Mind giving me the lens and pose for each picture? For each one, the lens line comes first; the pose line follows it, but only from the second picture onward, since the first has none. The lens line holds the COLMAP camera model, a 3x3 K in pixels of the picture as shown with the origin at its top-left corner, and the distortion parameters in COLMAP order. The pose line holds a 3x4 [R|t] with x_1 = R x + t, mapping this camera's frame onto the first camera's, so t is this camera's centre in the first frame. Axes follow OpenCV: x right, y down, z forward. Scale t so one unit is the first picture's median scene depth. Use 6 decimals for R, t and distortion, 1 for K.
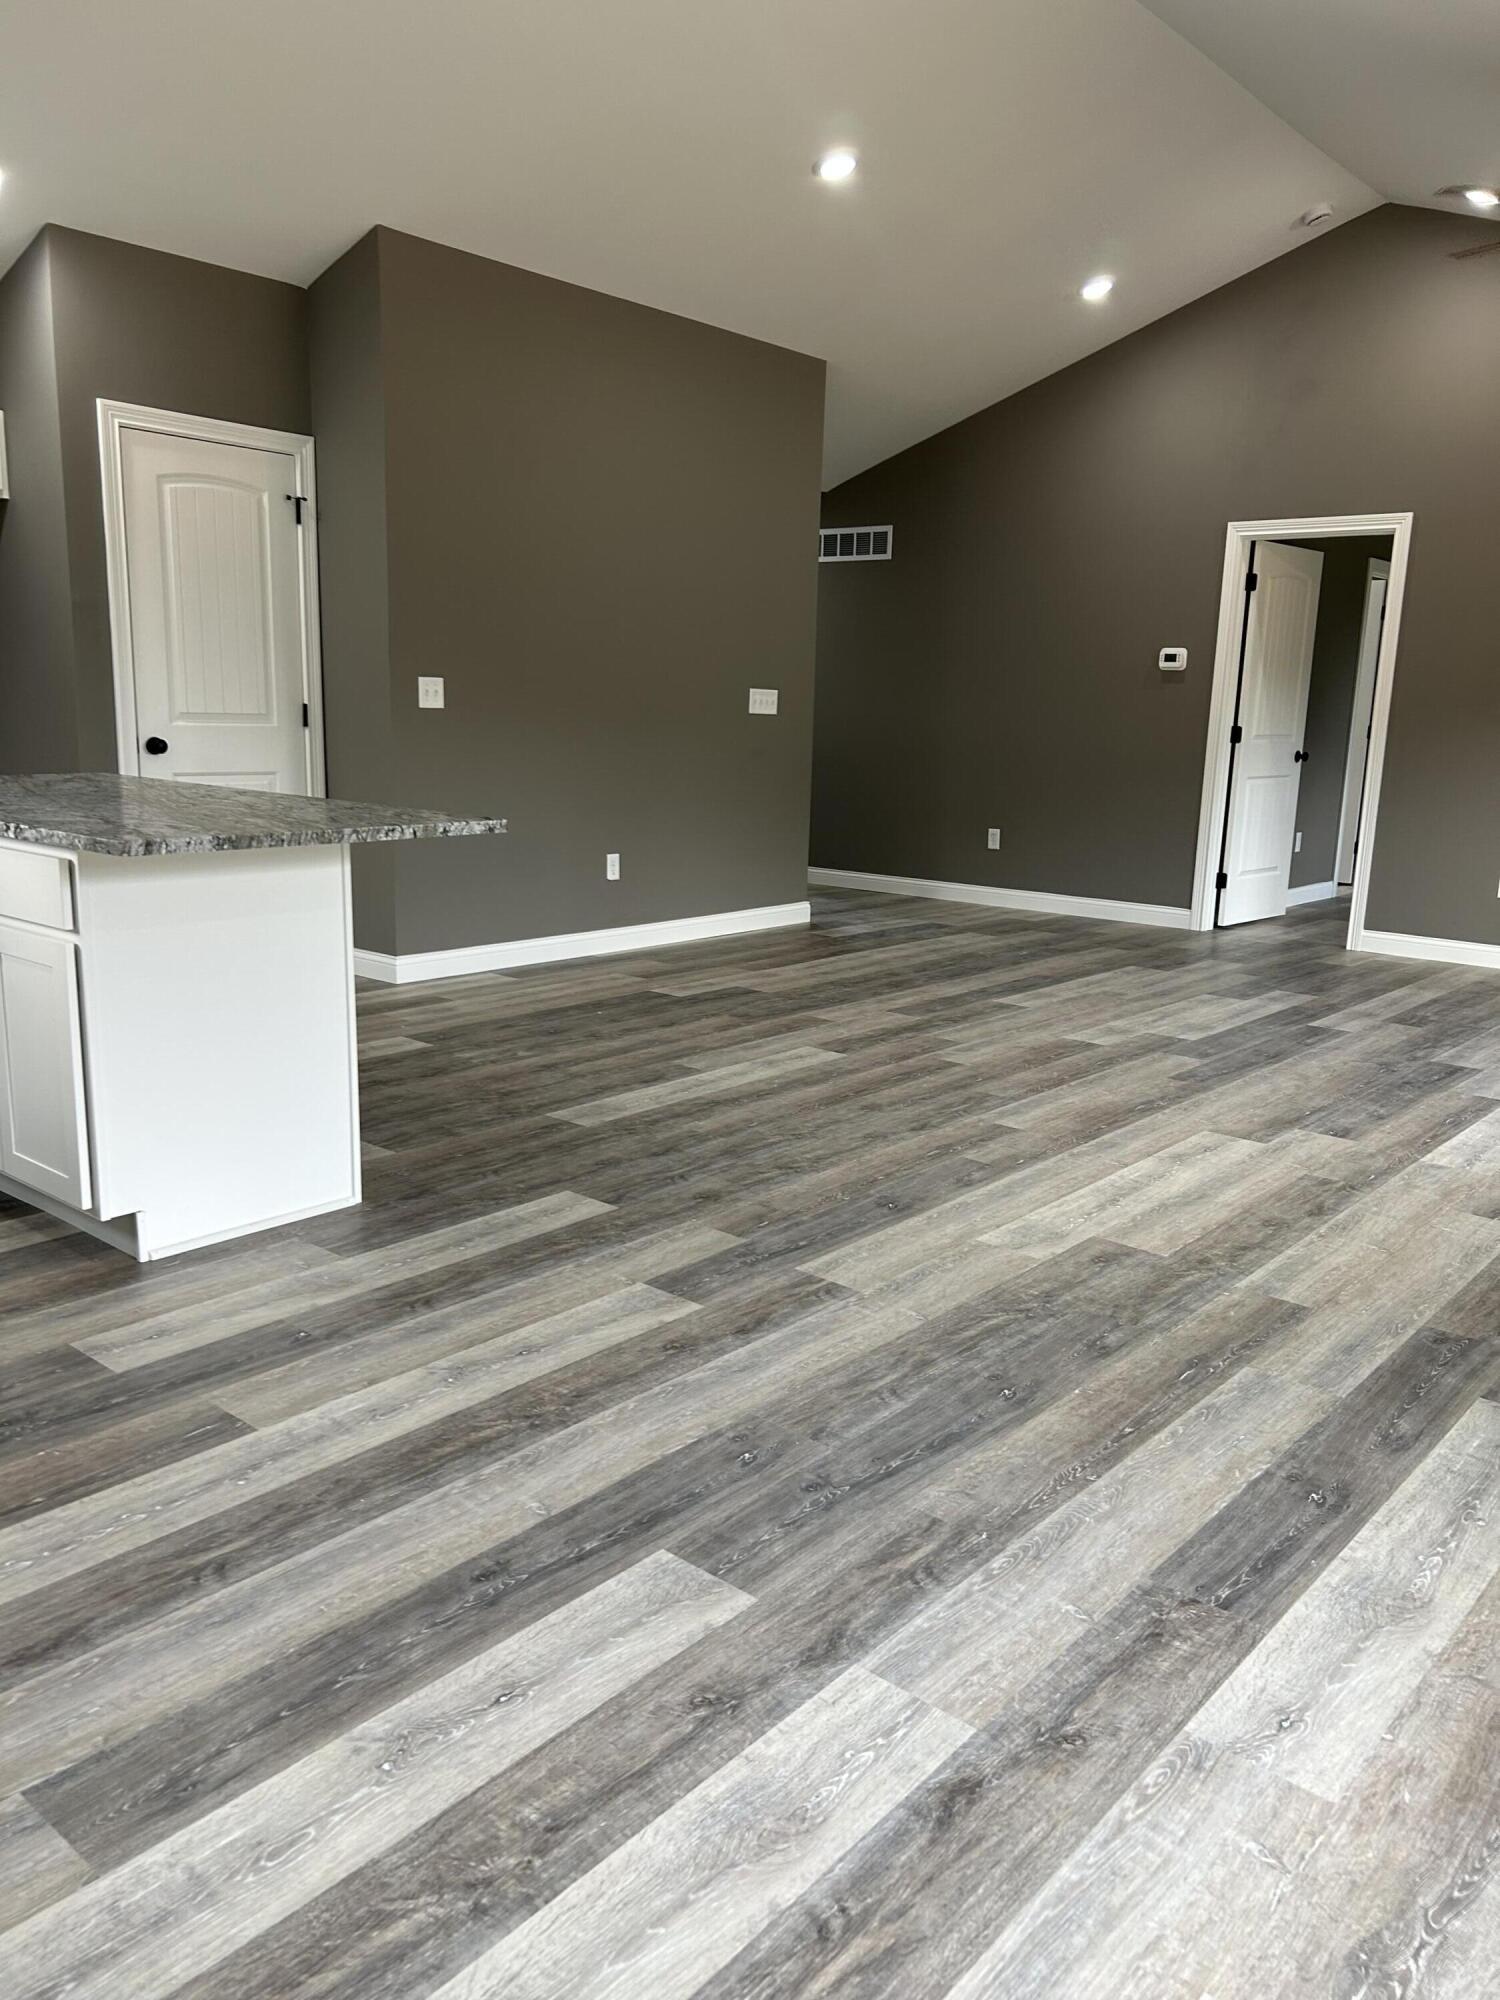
lens RADIAL K [[1511.8, 0, 751.2], [0, 1511.8, 992.6], [0, 0, 1]] dist [0.060787, -0.070487]
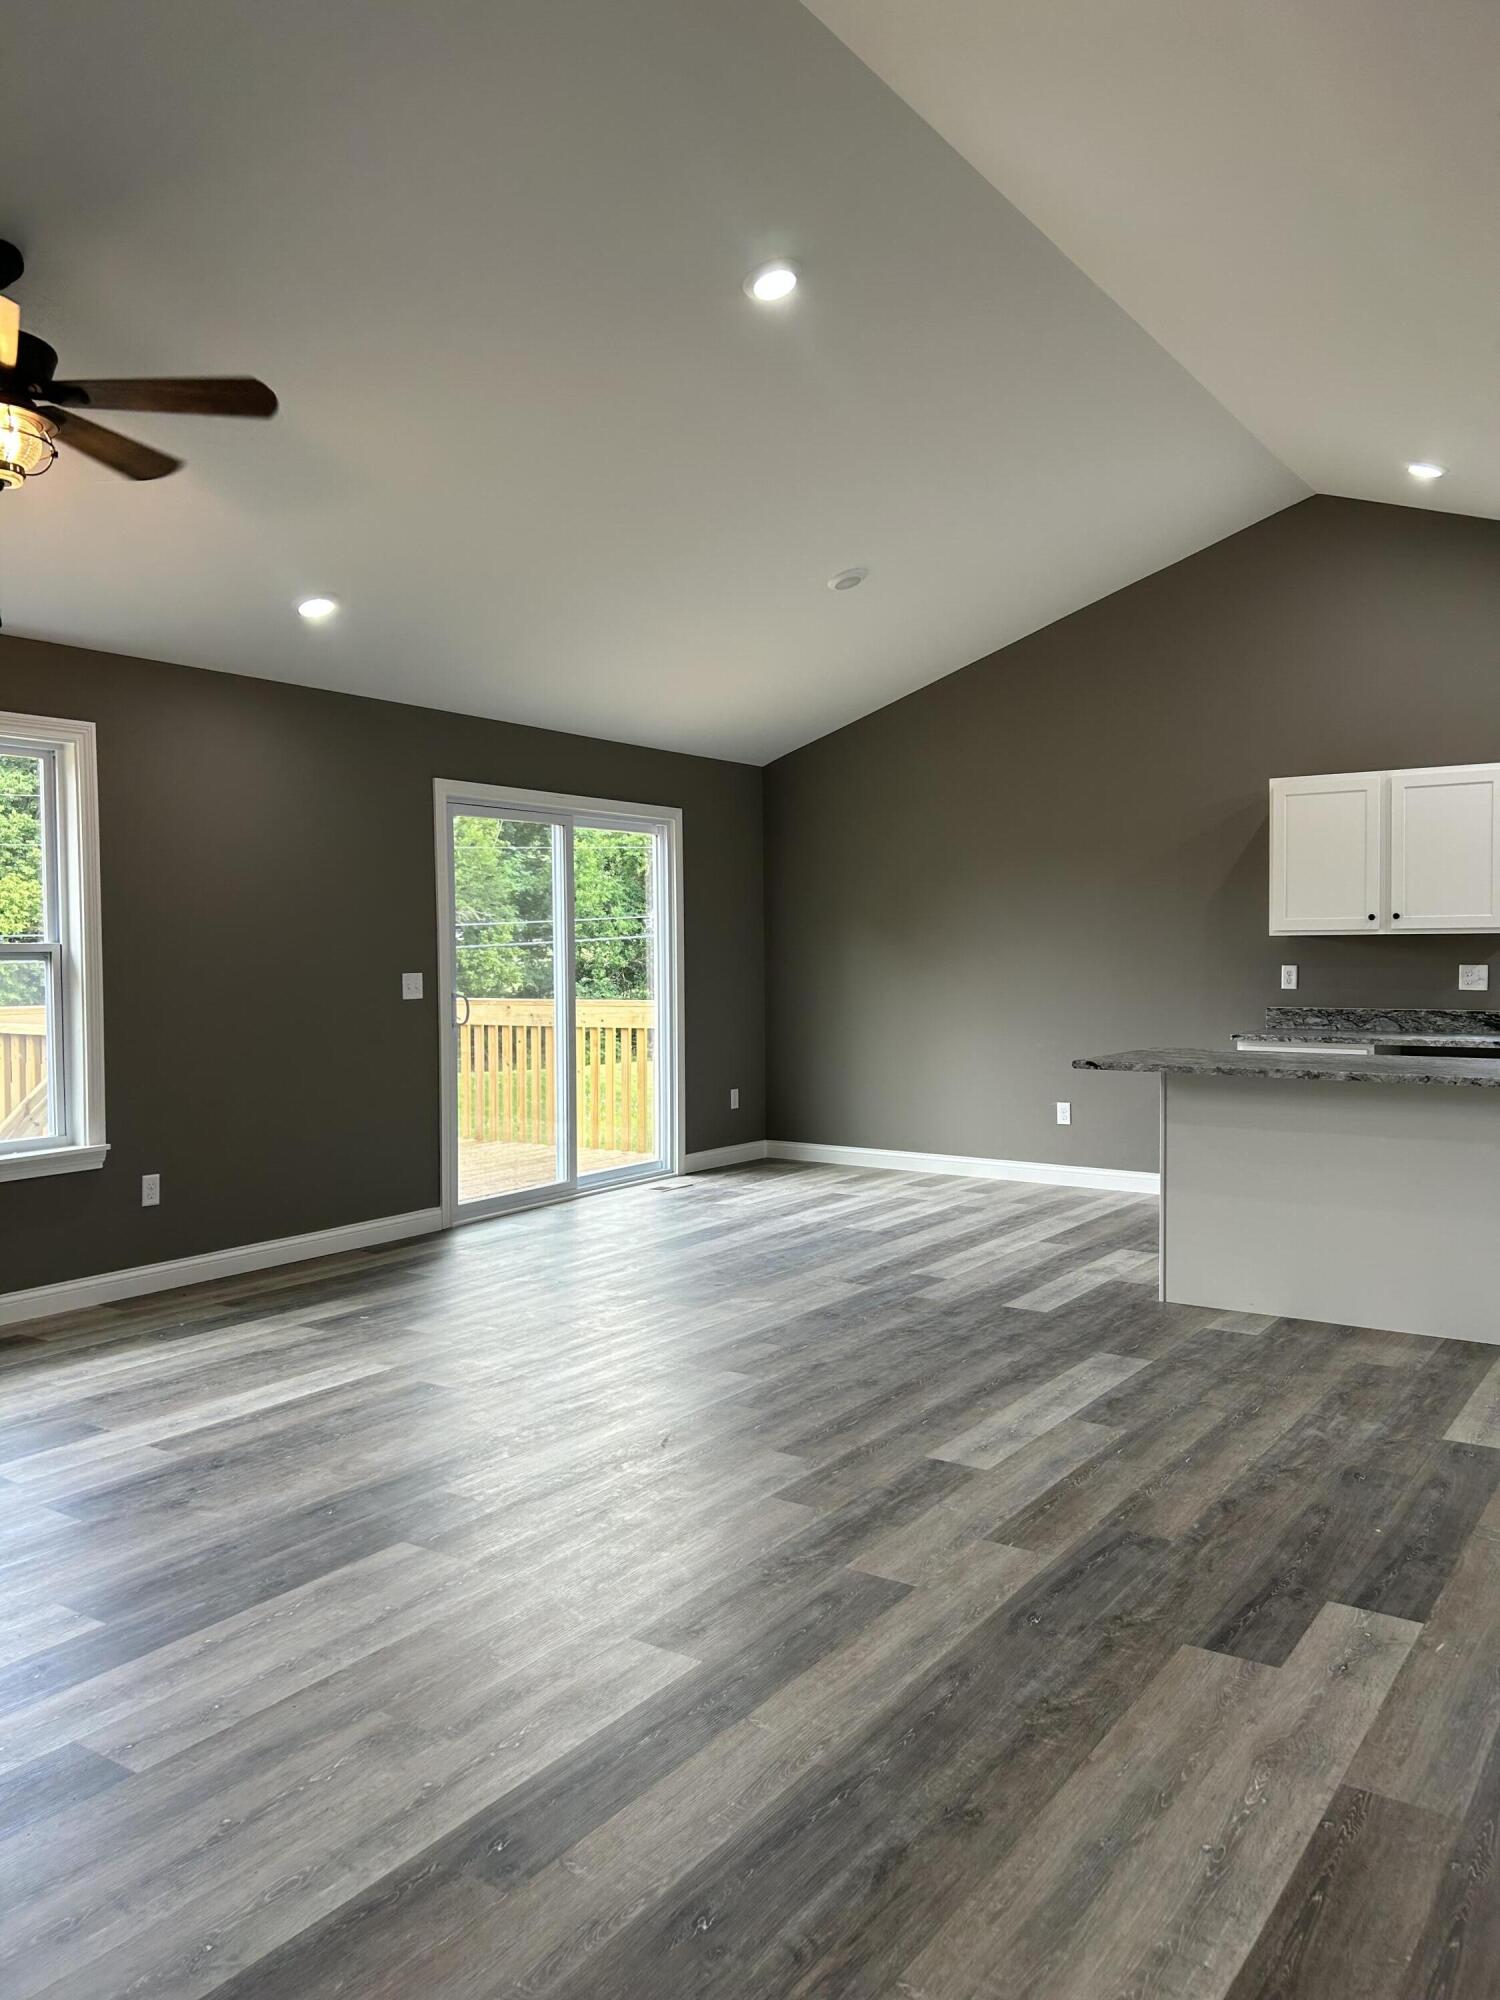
lens RADIAL K [[1511.8, 0, 753.9], [0, 1511.8, 988.1], [0, 0, 1]] dist [0.060787, -0.070487]
pose [[-0.993775, -0.019739, -0.109647, 0.333381], [-0.043371, 0.975084, 0.217553, -0.491729], [0.102621, 0.220954, -0.969870, 2.350610]]
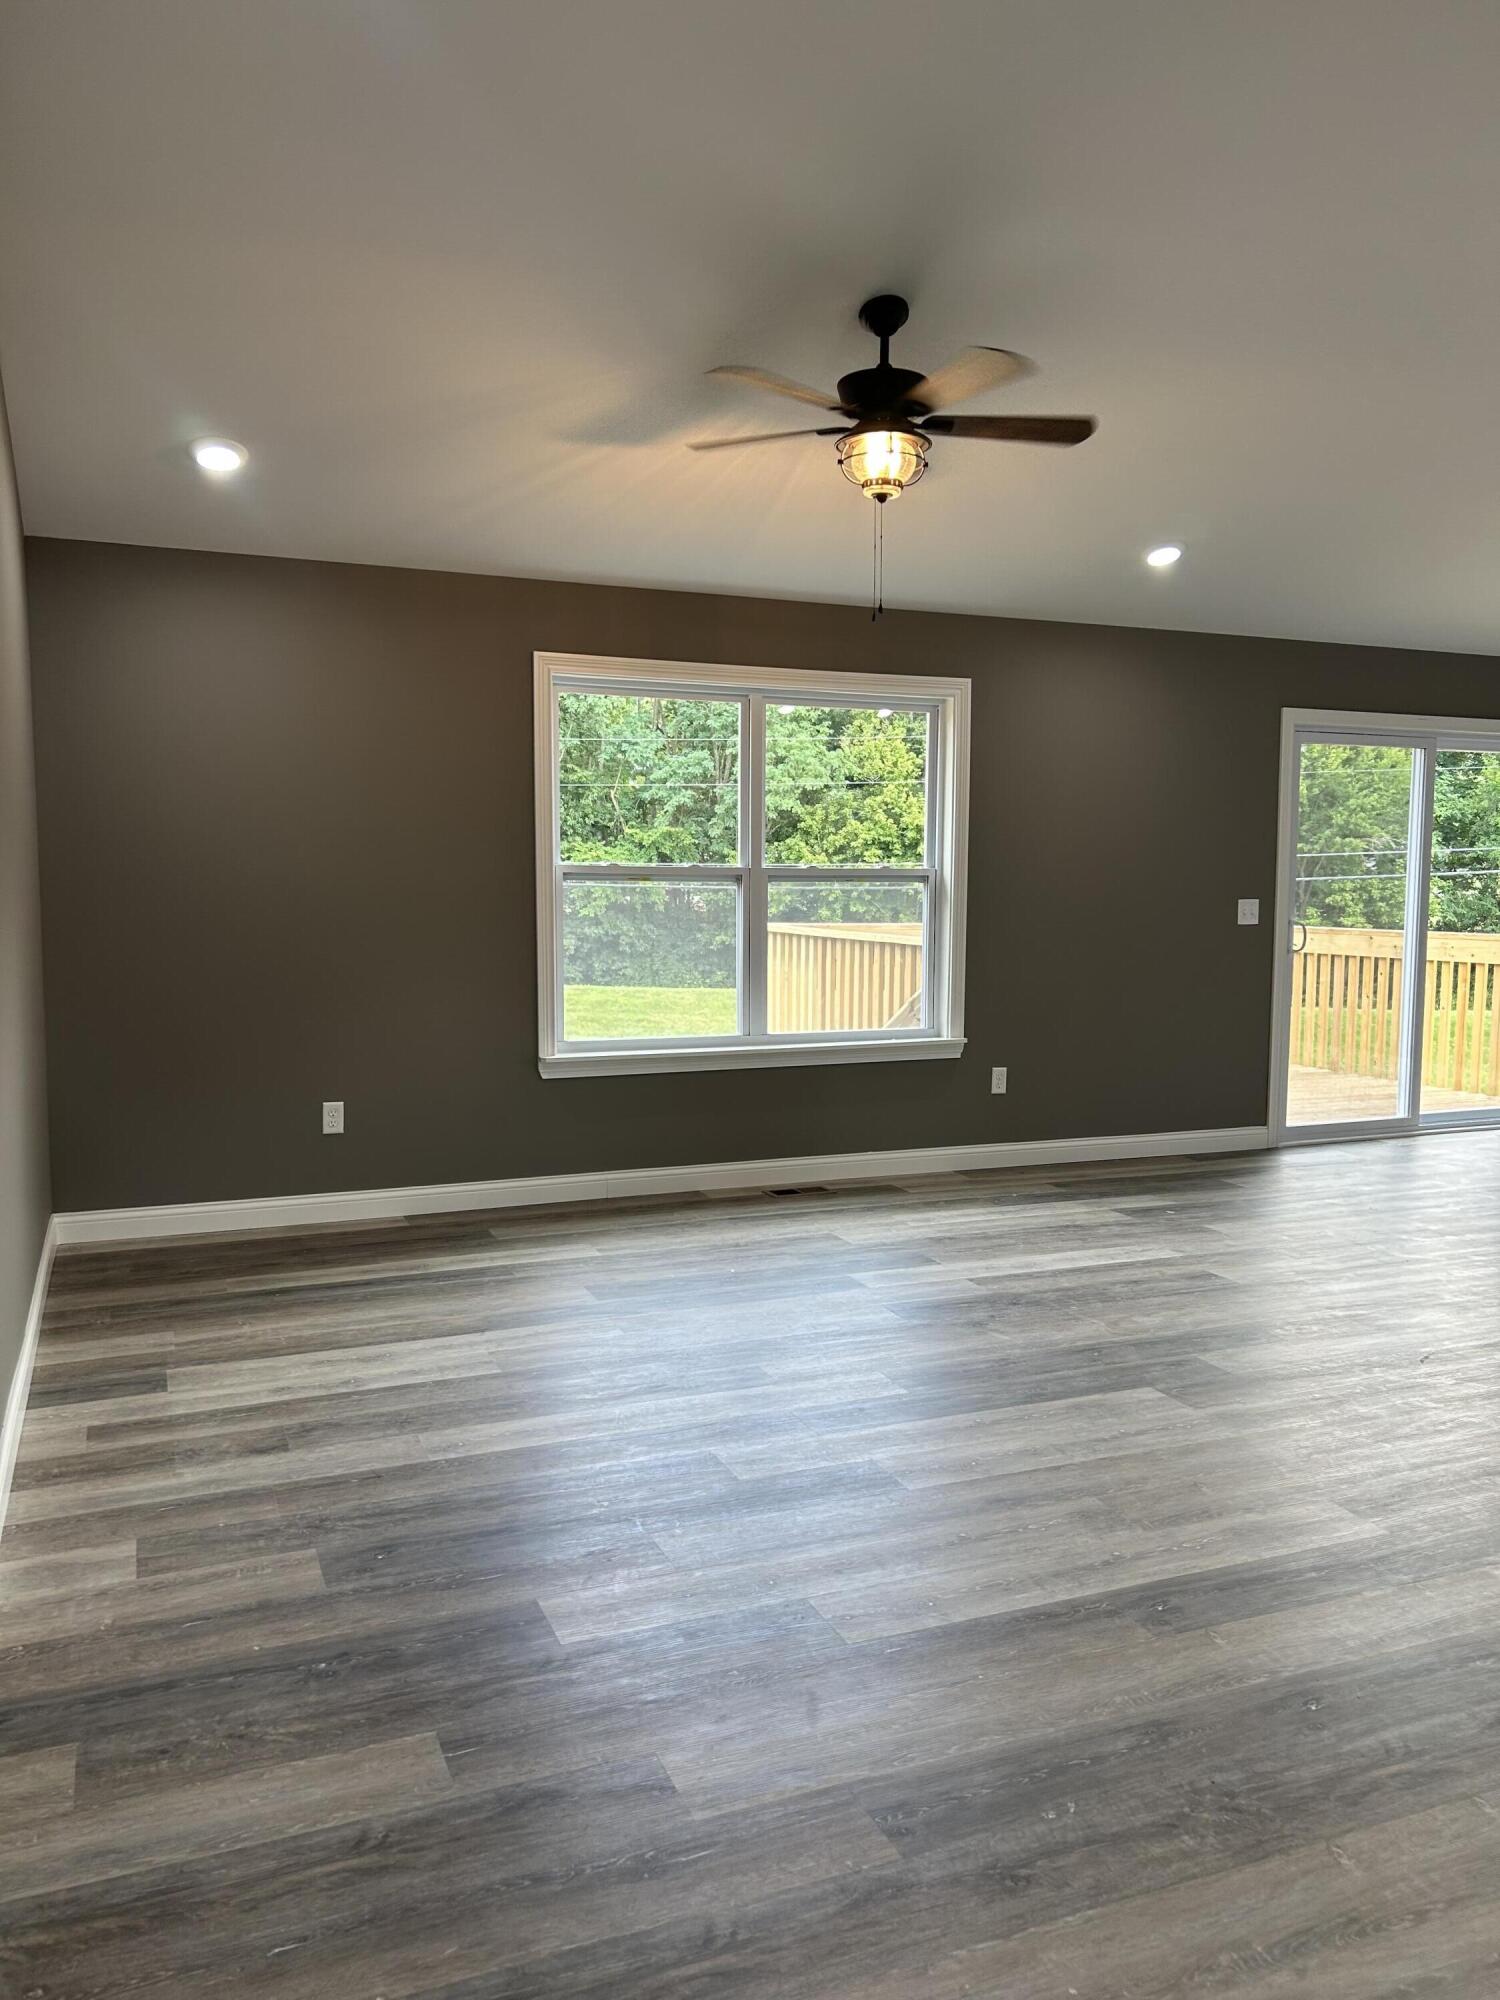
lens RADIAL K [[1511.8, 0, 735.7], [0, 1511.8, 992.4], [0, 0, 1]] dist [0.060787, -0.070487]
pose [[-0.884356, -0.069921, 0.461546, 0.219797], [0.059845, 0.963578, 0.260644, -0.516678], [-0.462960, 0.258124, -0.847962, 2.475269]]
